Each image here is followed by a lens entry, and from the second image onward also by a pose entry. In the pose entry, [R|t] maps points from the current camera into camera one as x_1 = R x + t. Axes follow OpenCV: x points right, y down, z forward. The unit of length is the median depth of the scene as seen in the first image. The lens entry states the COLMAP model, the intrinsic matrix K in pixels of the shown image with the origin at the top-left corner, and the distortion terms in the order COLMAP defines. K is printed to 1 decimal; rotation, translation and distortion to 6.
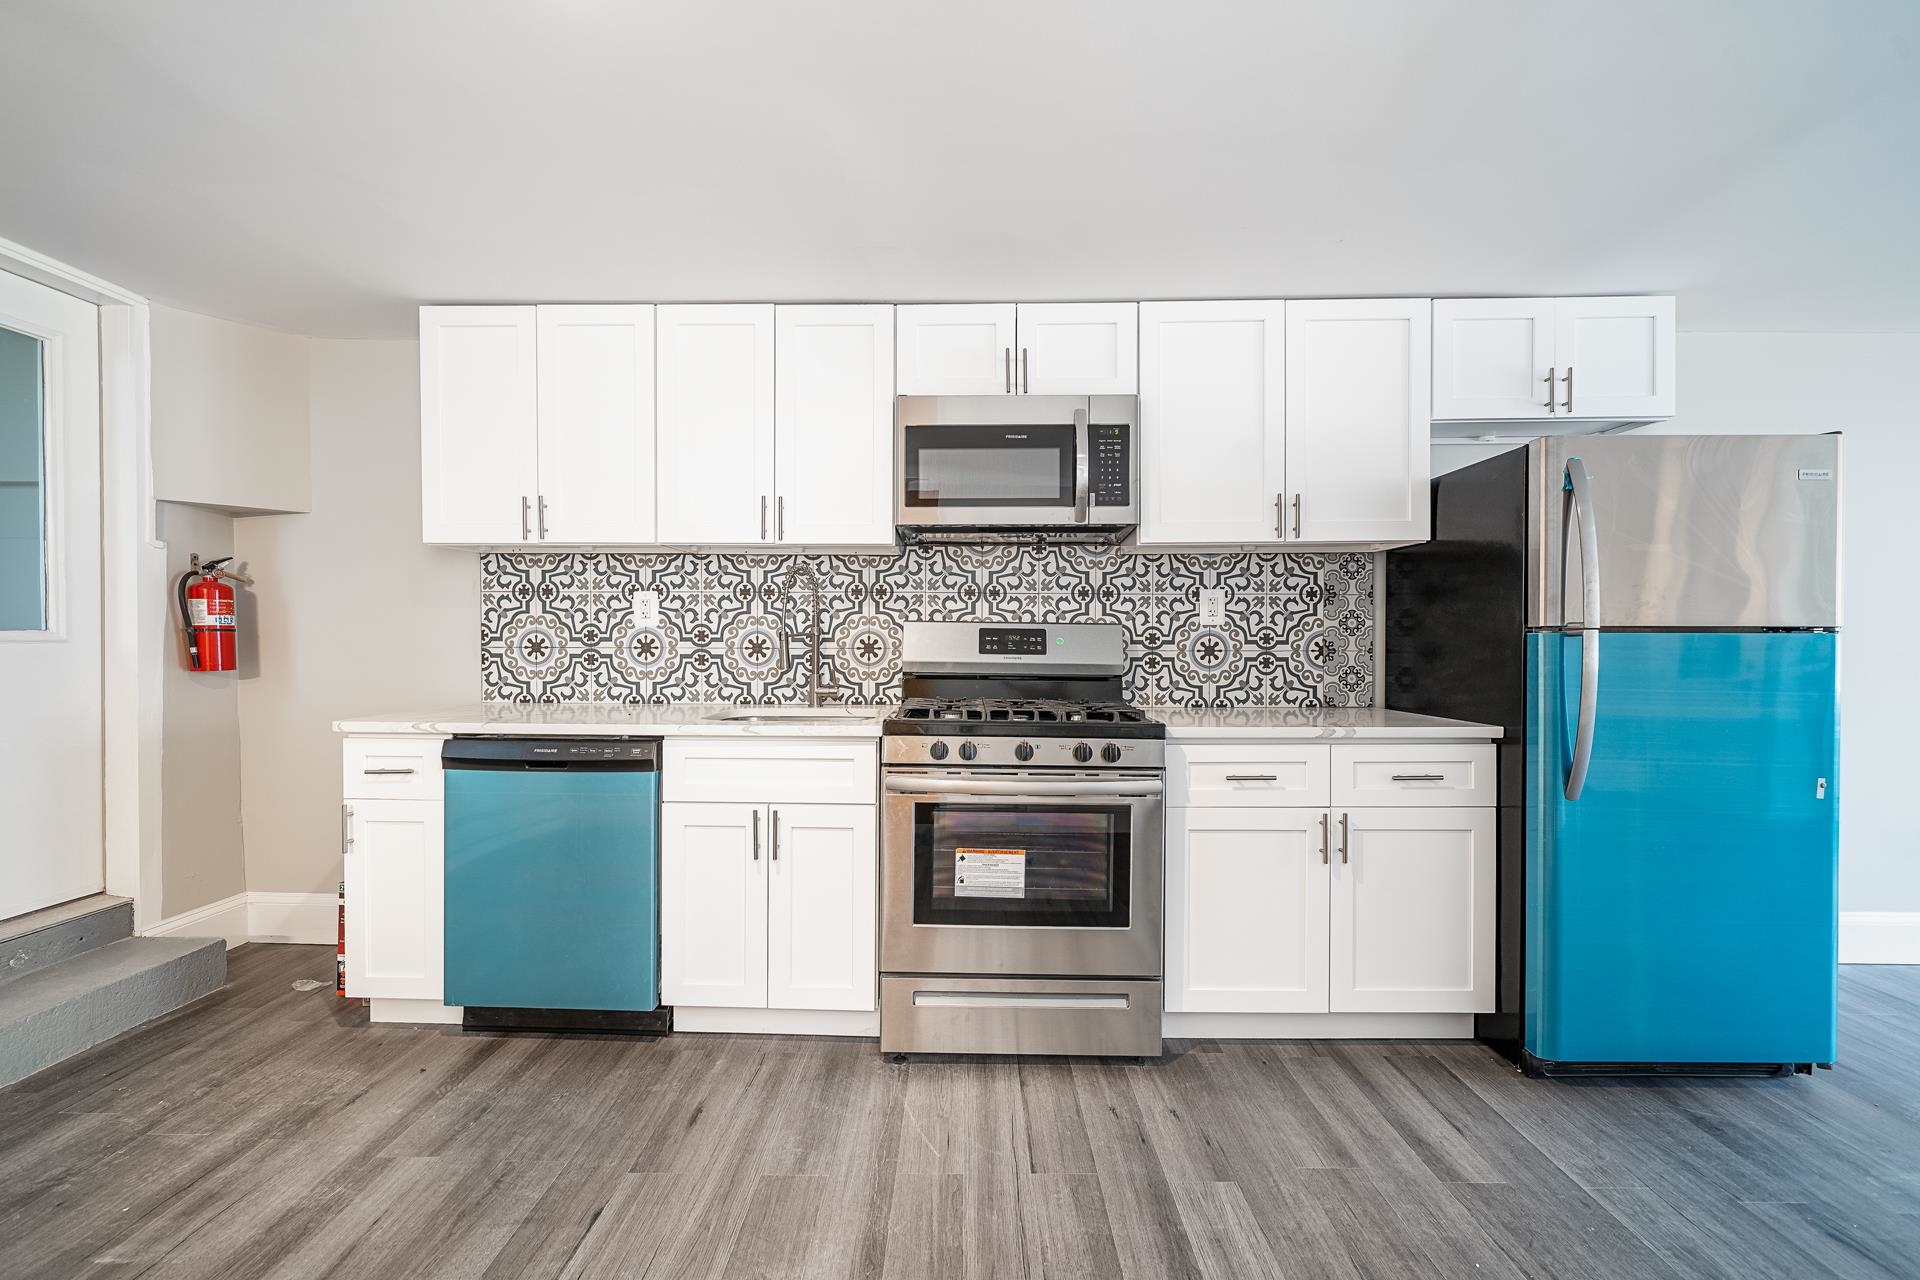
lens RADIAL K [[783.0, 0, 956.2], [0, 783.0, 642.3], [0, 0, 1]] dist [0.000101, -0.001087]
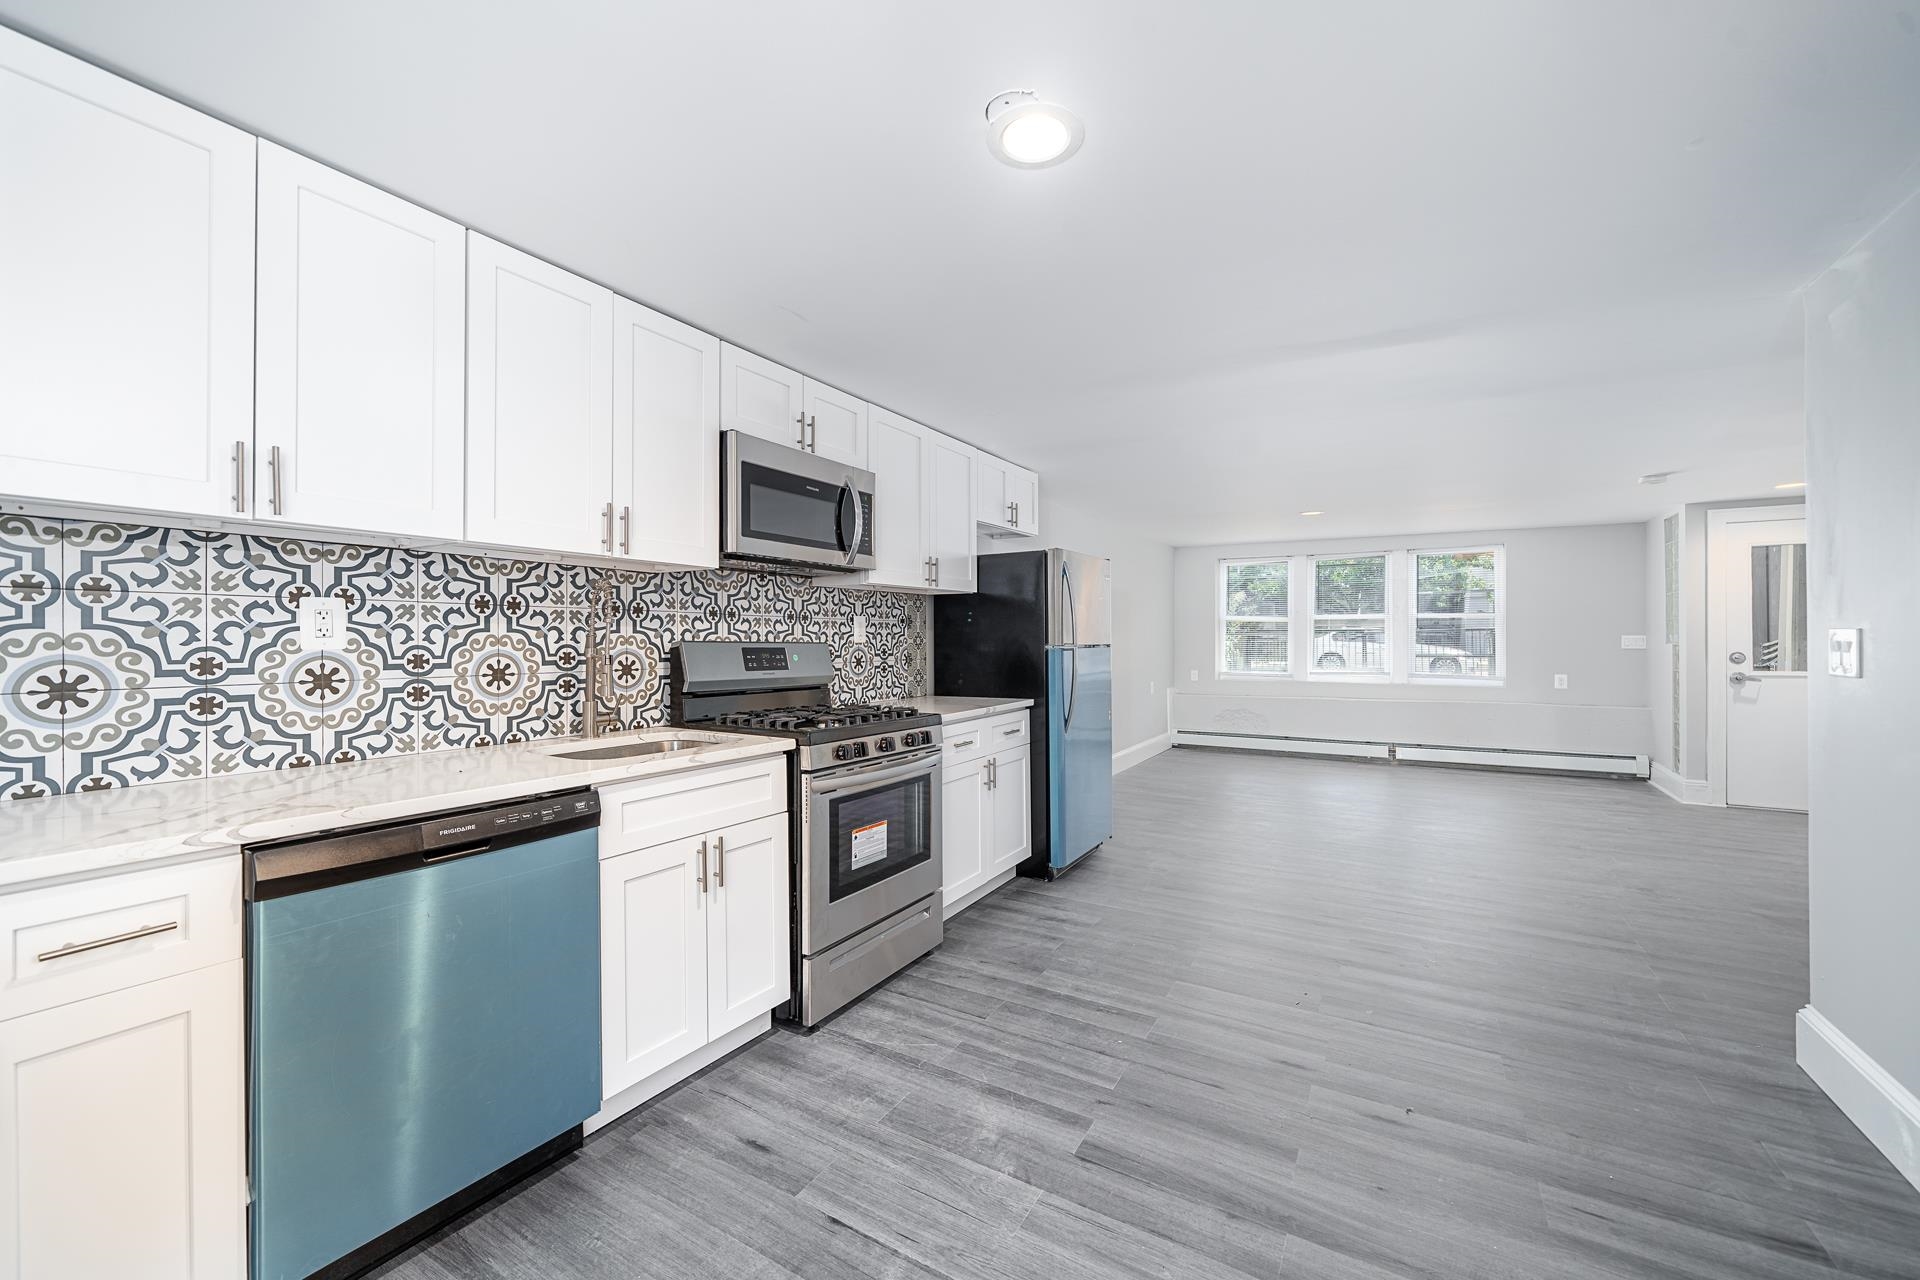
lens RADIAL K [[723.5, 0, 1037.0], [0, 723.5, 636.0], [0, 0, 1]] dist [-0.004215, -0.000107]
pose [[0.455135, 0.003641, 0.890415, -0.736397], [0.017123, 0.999771, -0.012841, -0.015147], [-0.890258, 0.021091, 0.454969, 0.192677]]
